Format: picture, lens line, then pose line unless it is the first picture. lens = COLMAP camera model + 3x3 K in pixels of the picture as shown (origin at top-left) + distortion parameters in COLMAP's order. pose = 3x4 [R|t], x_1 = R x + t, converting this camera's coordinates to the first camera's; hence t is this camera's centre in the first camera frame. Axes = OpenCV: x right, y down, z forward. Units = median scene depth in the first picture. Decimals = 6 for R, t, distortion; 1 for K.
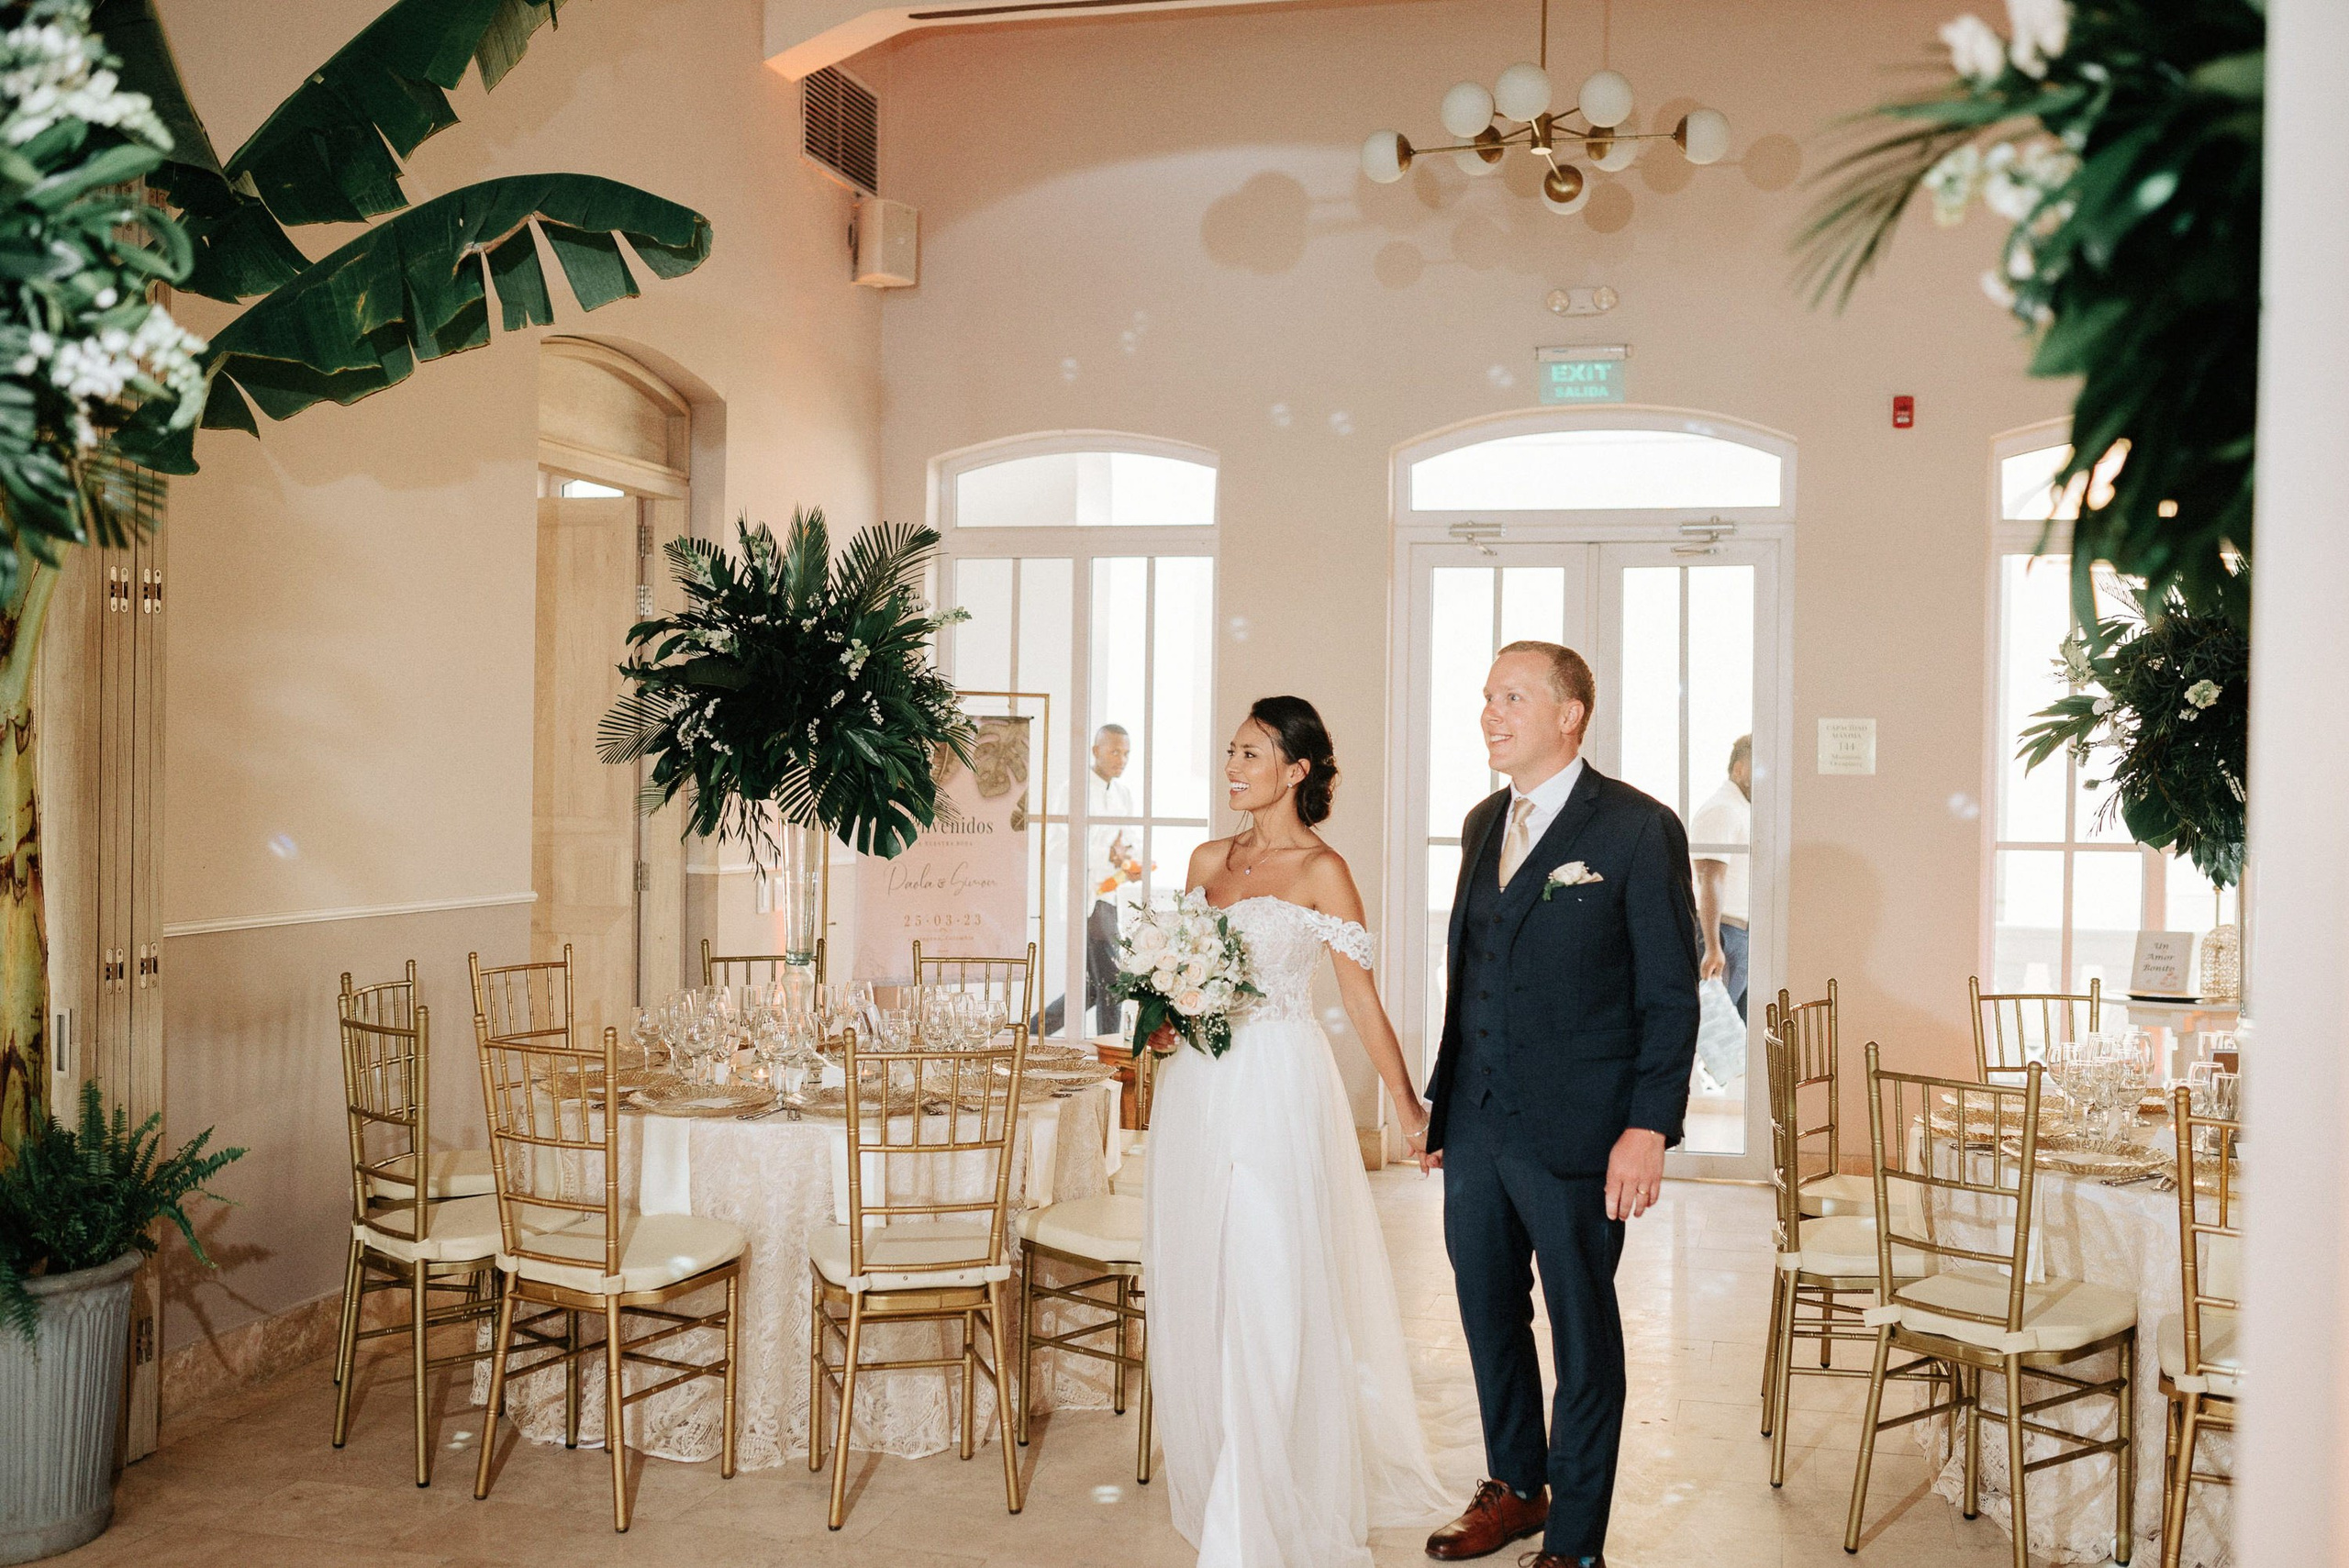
lens RADIAL K [[2964.9, 0, 1174.5], [0, 2964.9, 784.0], [0, 0, 1]] dist [-0.081400, 0.148976]
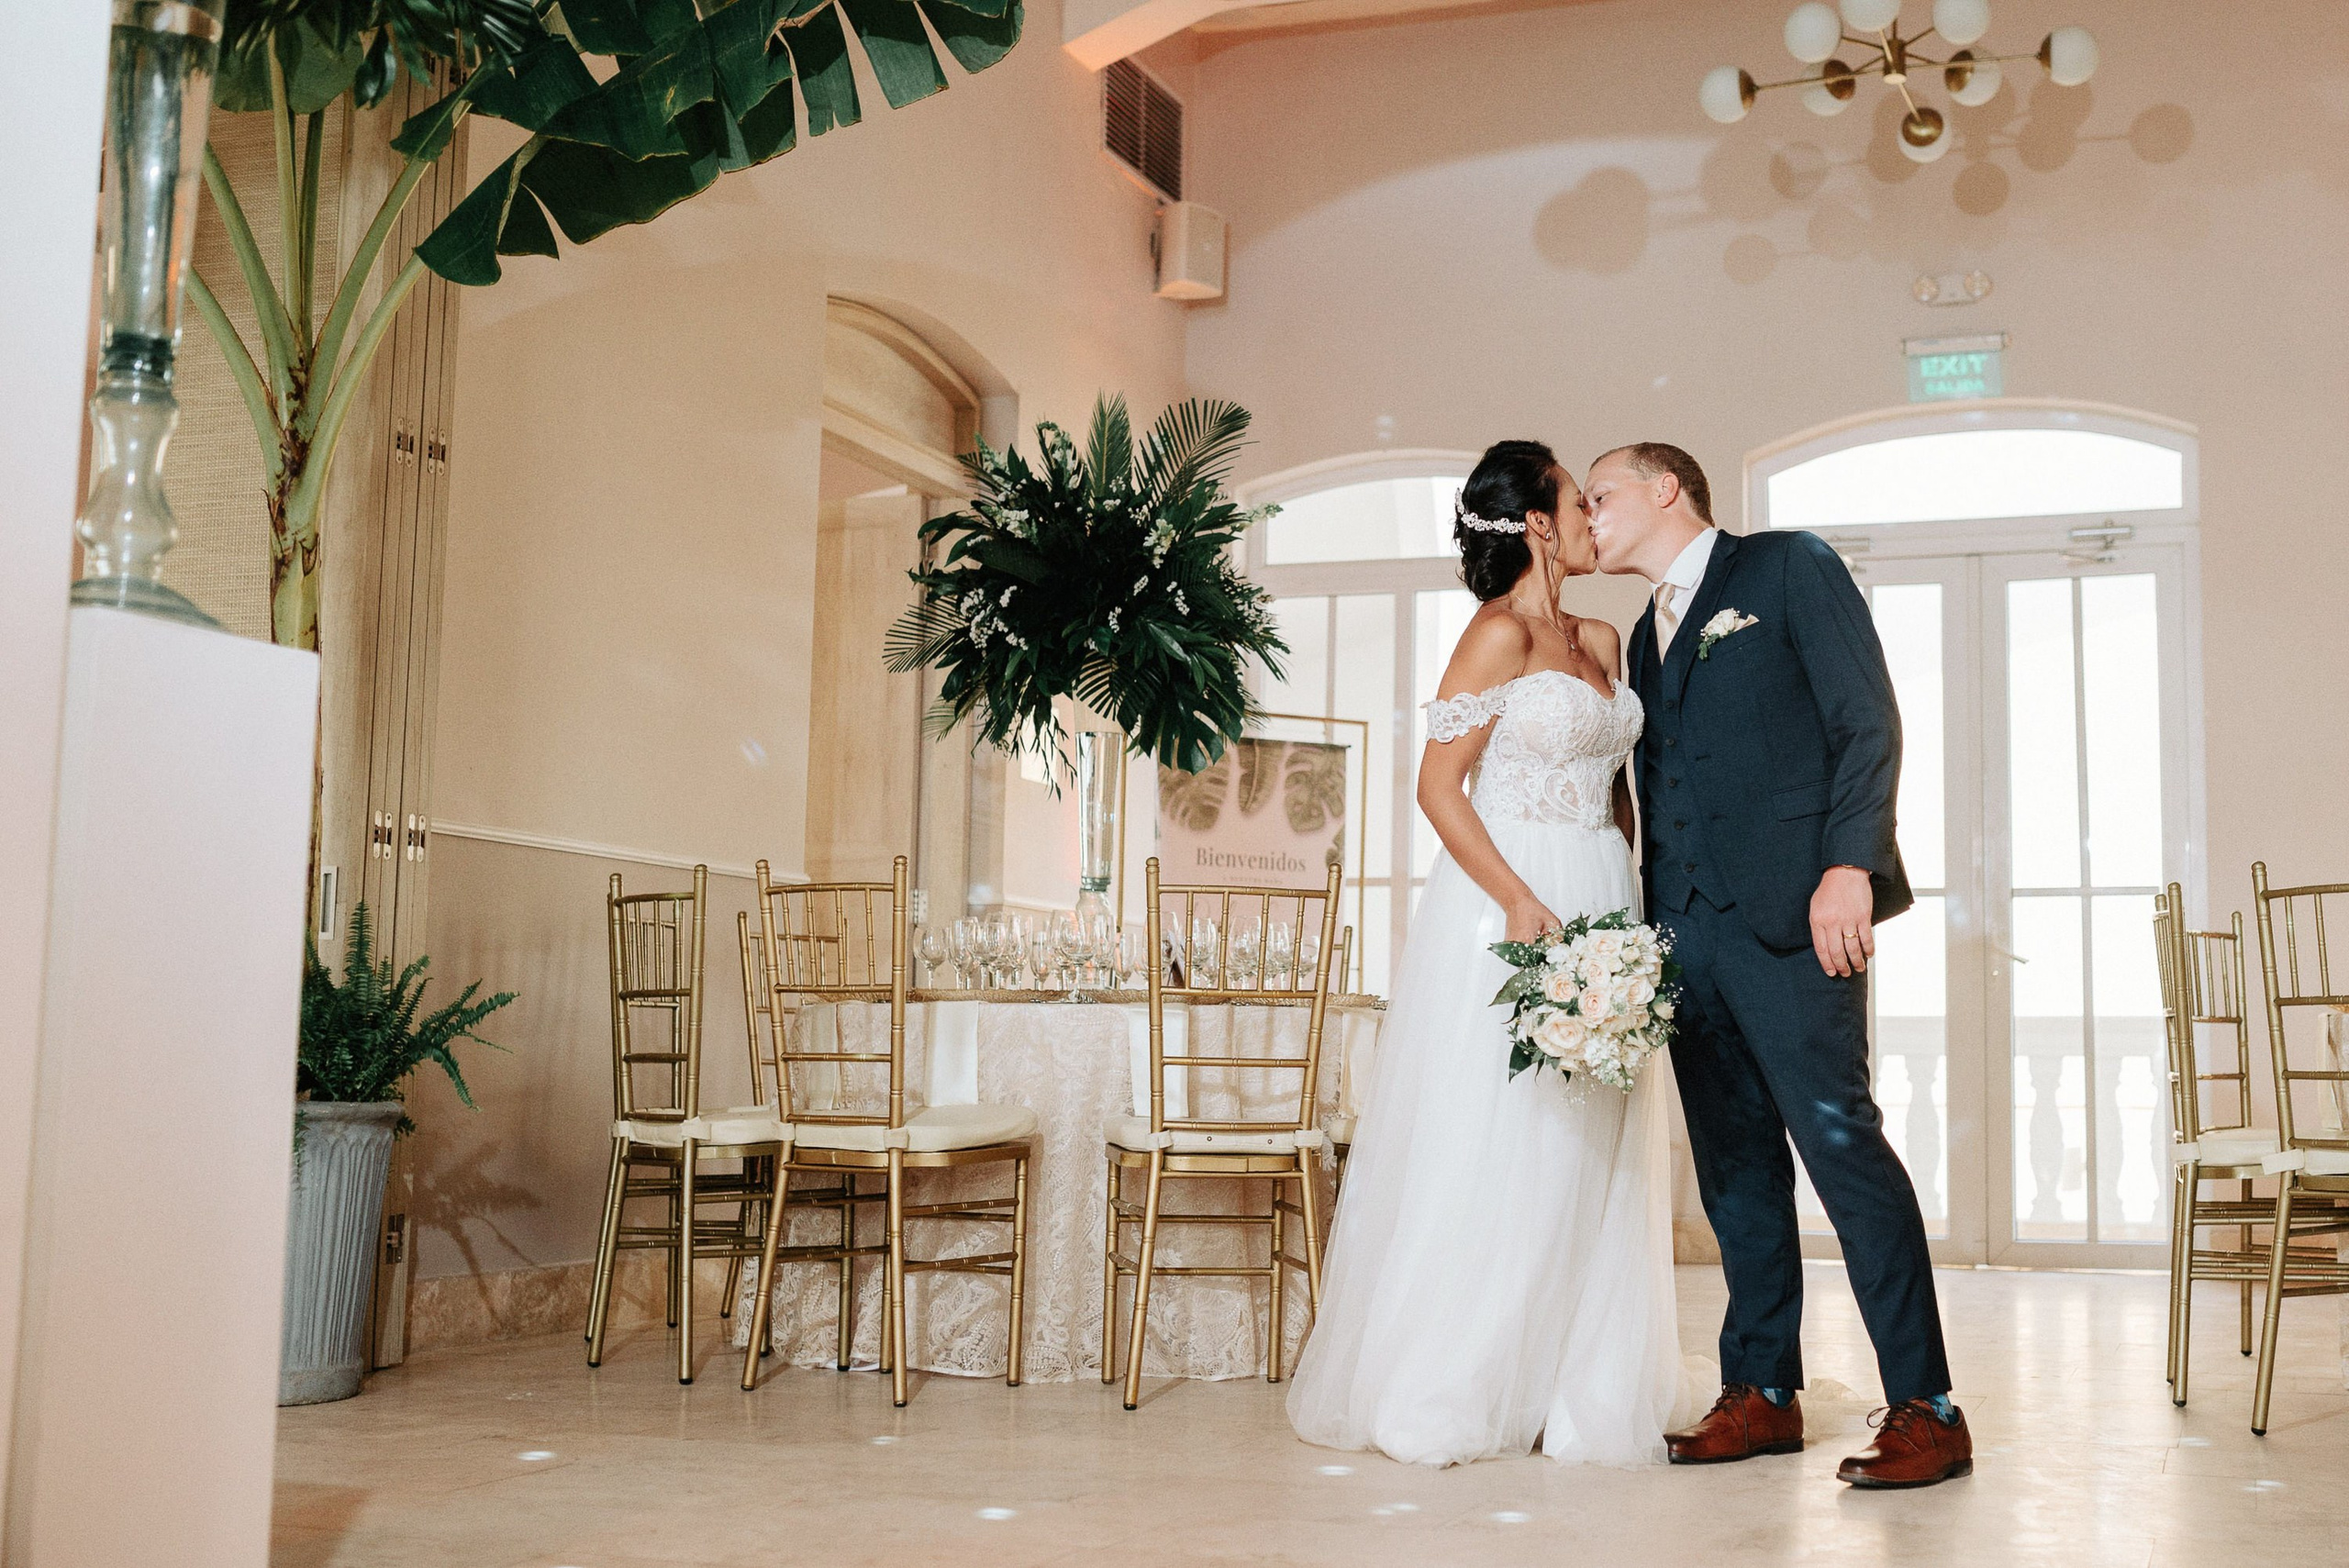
lens RADIAL K [[3646.4, 0, 1174.5], [0, 3646.4, 784.0], [0, 0, 1]] dist [-0.120882, 0.178907]
pose [[0.995313, -0.006678, -0.096470, 0.007820], [-0.008314, 0.988009, -0.154170, 0.210201], [0.096343, 0.154249, 0.983324, -0.124356]]
